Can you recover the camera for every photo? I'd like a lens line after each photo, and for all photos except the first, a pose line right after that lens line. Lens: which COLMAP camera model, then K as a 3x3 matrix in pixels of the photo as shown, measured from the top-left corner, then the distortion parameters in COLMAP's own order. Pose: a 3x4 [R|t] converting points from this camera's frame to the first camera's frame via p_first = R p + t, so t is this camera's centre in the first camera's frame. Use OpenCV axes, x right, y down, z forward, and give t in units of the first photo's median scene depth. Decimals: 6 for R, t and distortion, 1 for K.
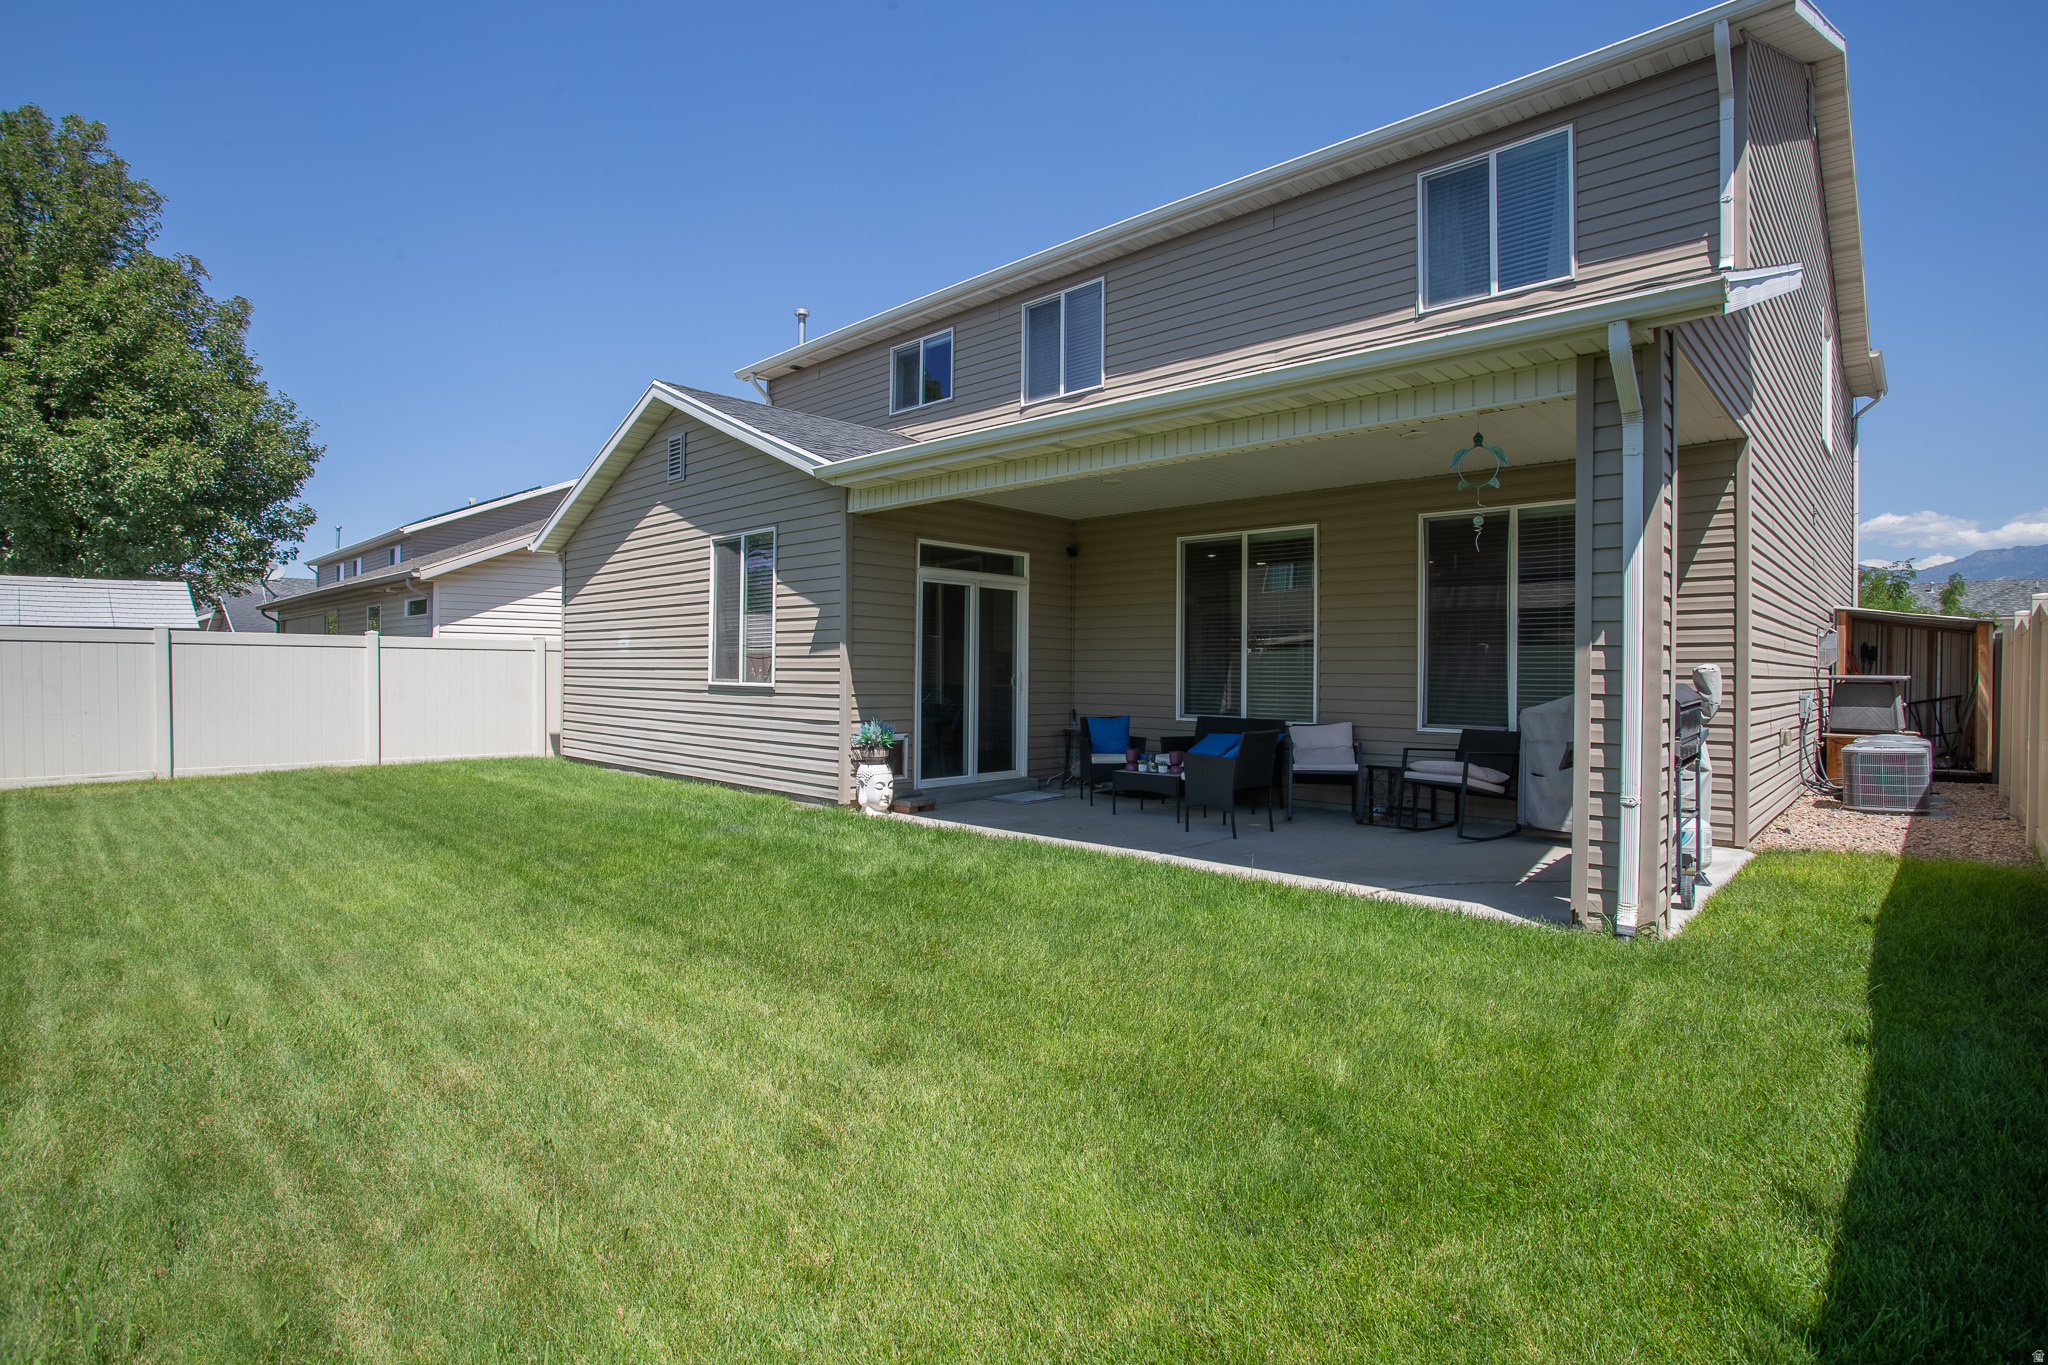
lens RADIAL K [[1000.6, 0, 1016.0], [0, 1000.6, 674.2], [0, 0, 1]] dist [-0.079098, 0.036518]
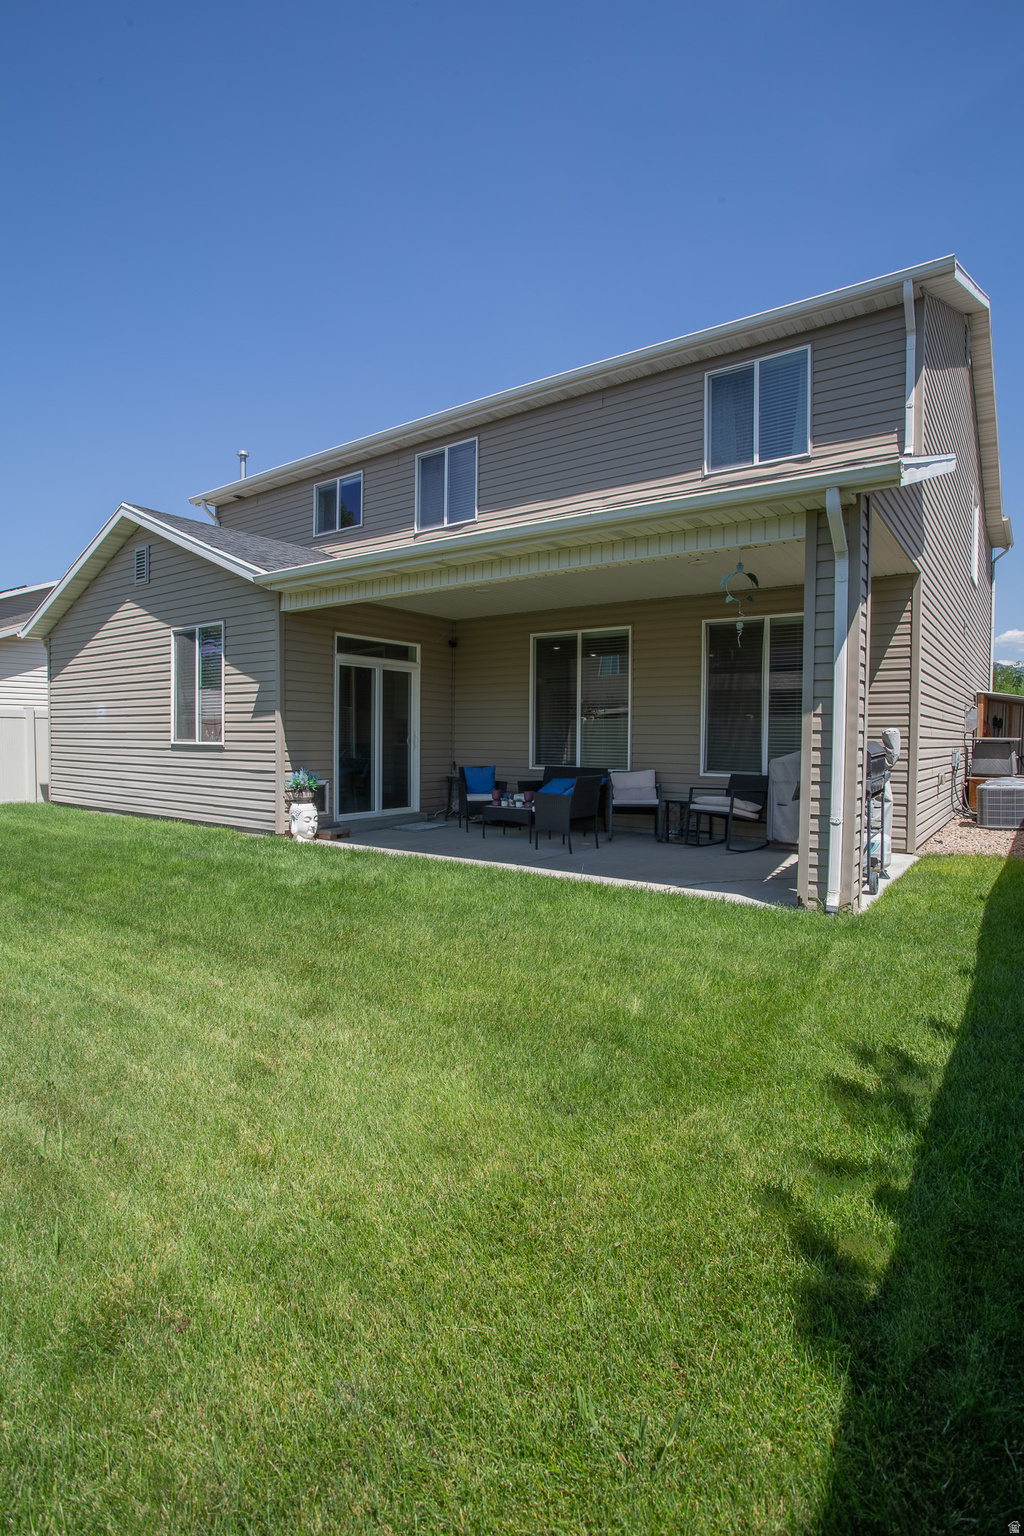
lens RADIAL K [[750.4, 0, 520.1], [0, 750.4, 768.2], [0, 0, 1]] dist [-0.079098, 0.036518]
pose [[0.990001, -0.005057, 0.140971, 0.003780], [-0.000718, 0.999163, 0.040888, 0.003690], [-0.141059, -0.040580, 0.989169, -0.013654]]
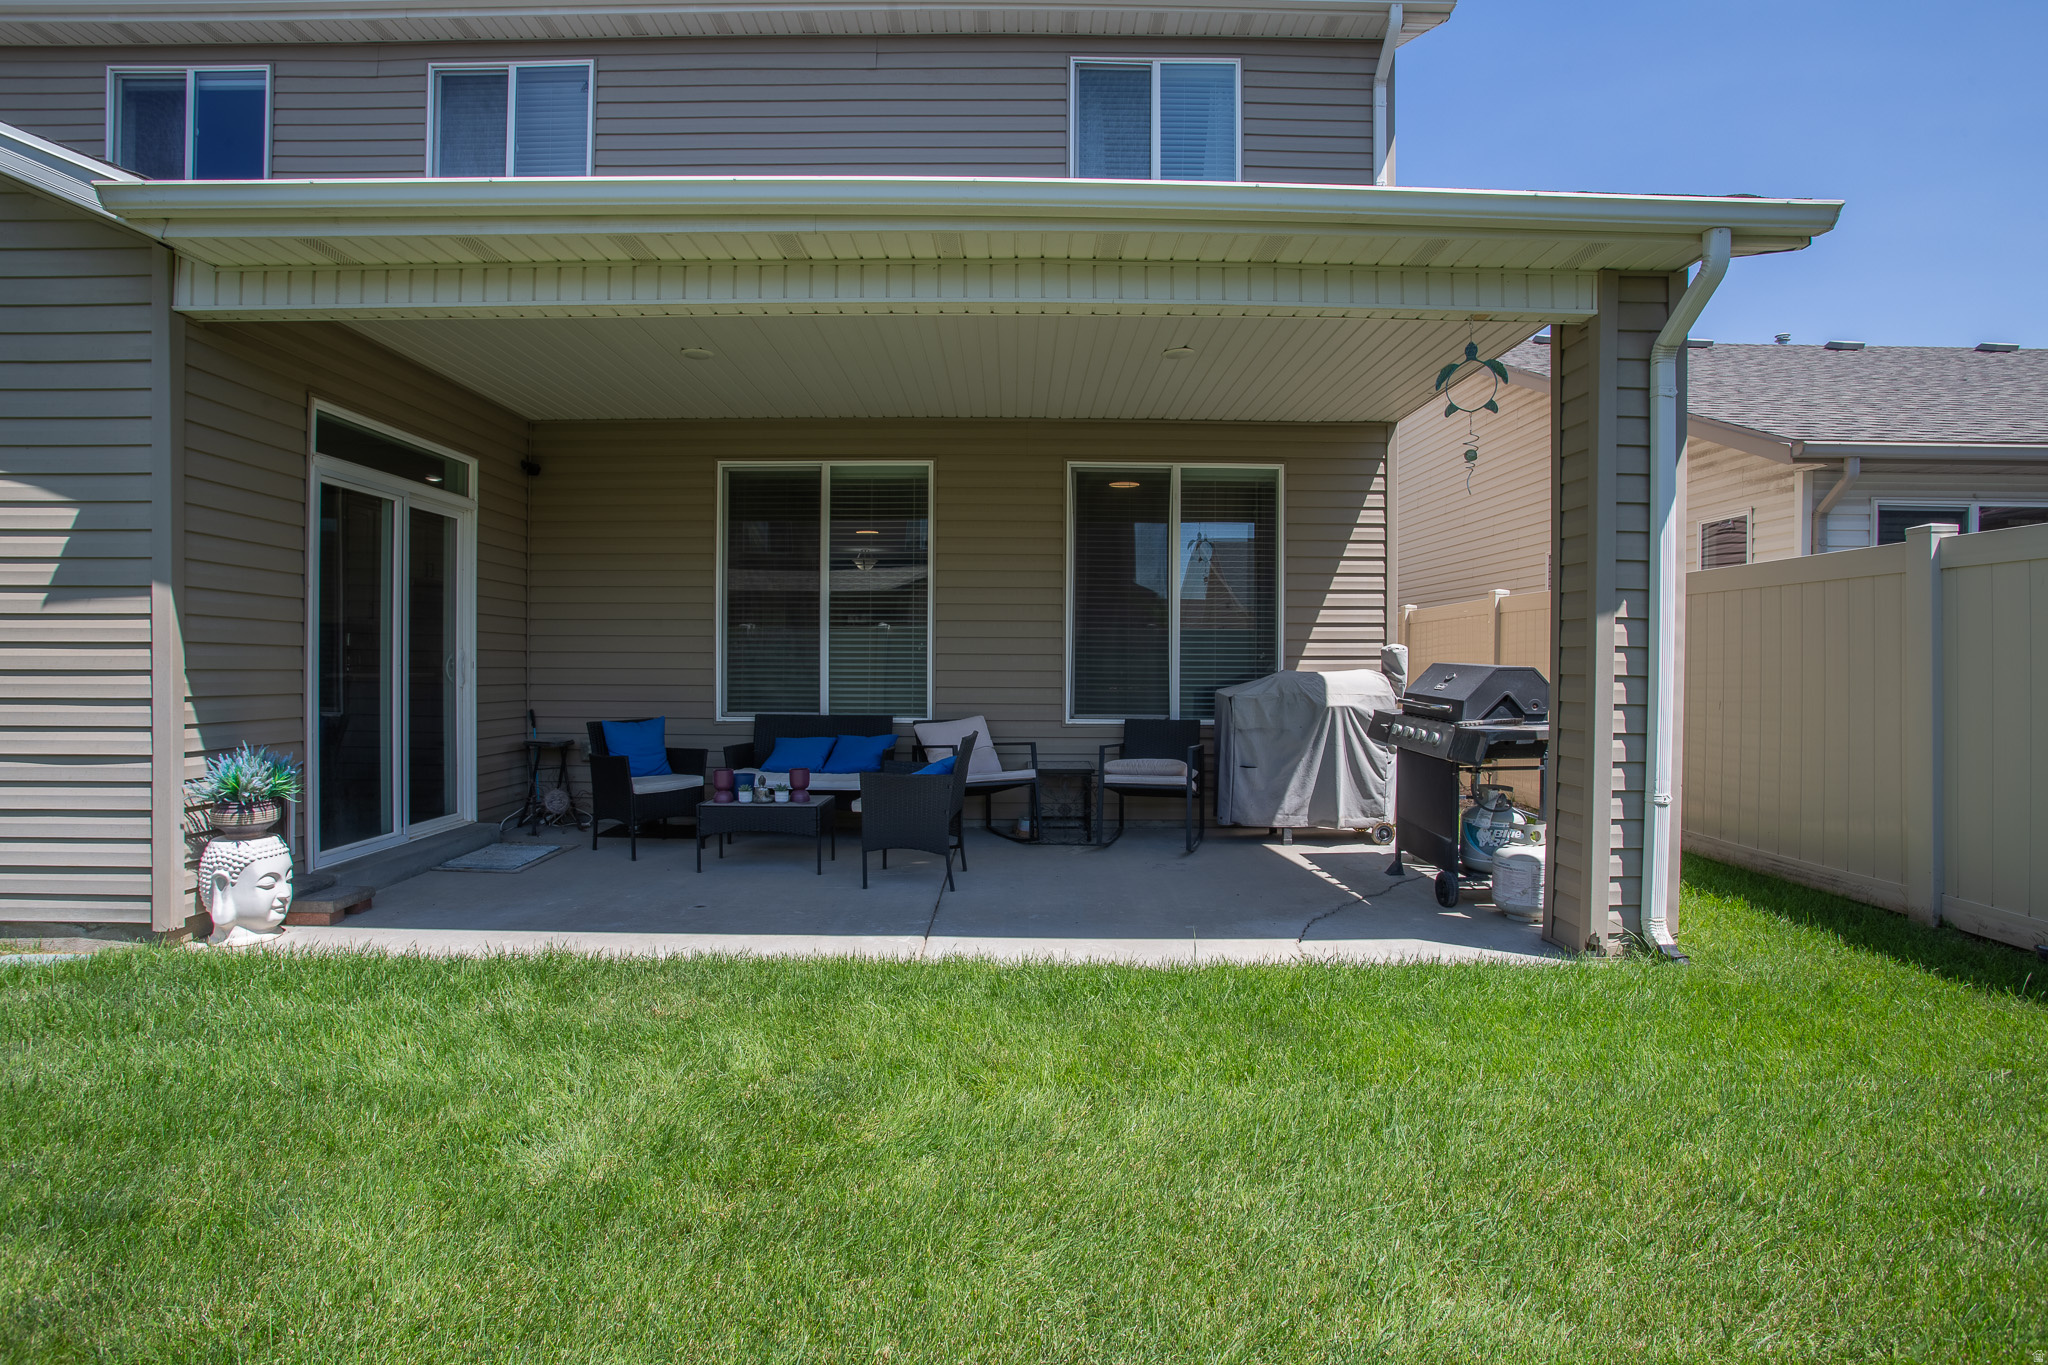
lens RADIAL K [[1000.6, 0, 1016.0], [0, 1000.6, 674.2], [0, 0, 1]] dist [-0.079098, 0.036518]
pose [[0.728077, -0.011895, 0.685392, -0.200274], [0.001585, 0.999876, 0.015669, 0.002896], [-0.685494, -0.010322, 0.728006, 0.414514]]
